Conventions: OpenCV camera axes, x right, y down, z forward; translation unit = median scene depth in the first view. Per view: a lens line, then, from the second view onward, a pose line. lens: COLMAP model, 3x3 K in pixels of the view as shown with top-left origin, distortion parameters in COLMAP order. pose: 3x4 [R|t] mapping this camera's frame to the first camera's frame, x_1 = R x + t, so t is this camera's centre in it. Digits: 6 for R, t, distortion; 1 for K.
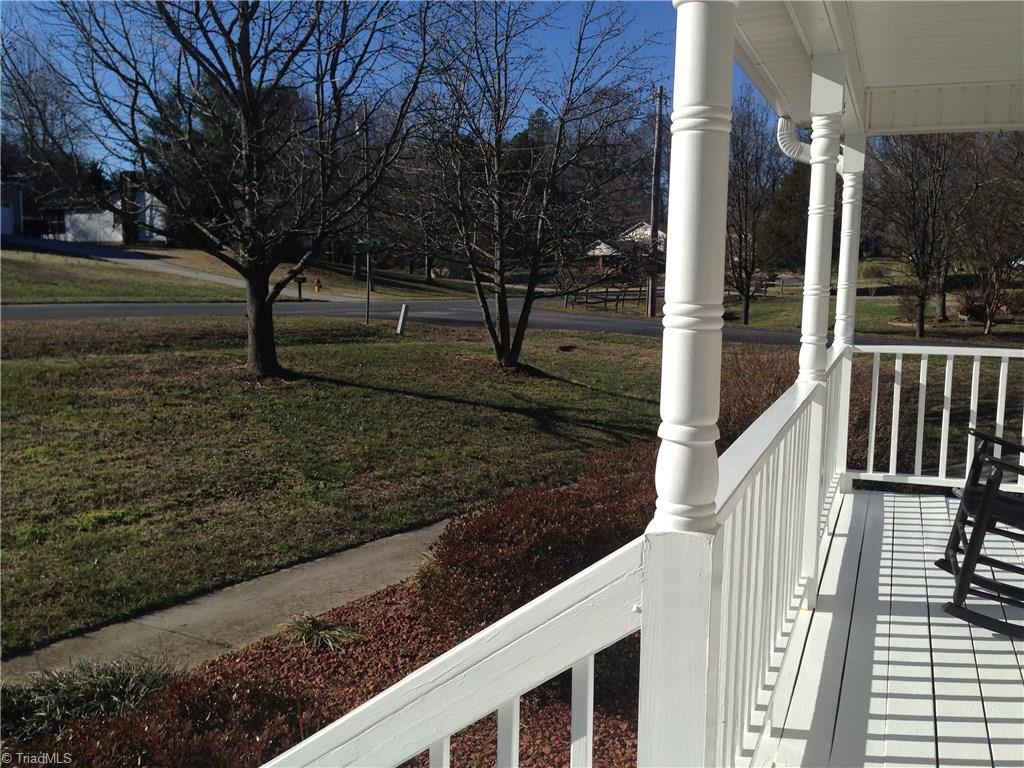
lens RADIAL K [[945.7, 0, 513.6], [0, 945.7, 387.4], [0, 0, 1]] dist [0.124963, -0.233358]
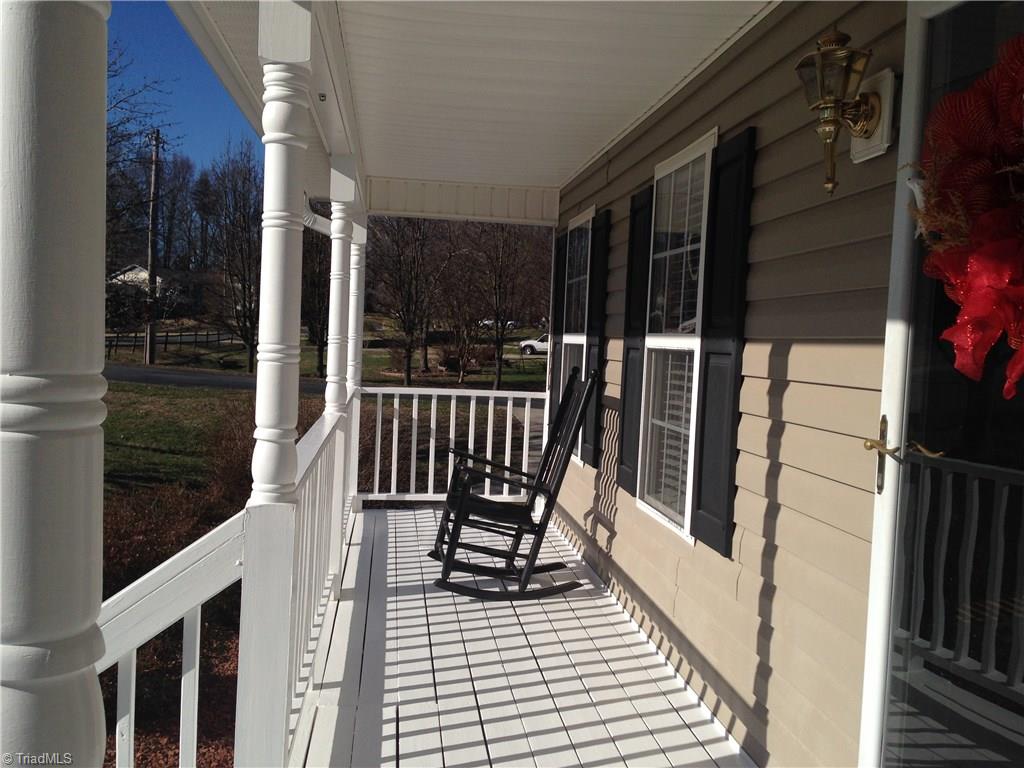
lens RADIAL K [[945.7, 0, 513.6], [0, 945.7, 387.4], [0, 0, 1]] dist [0.124963, -0.233358]
pose [[0.871461, -0.000112, 0.490465, -0.063167], [0.025425, 0.998666, -0.044948, 0.015373], [-0.489805, 0.051641, 0.870301, -0.129207]]
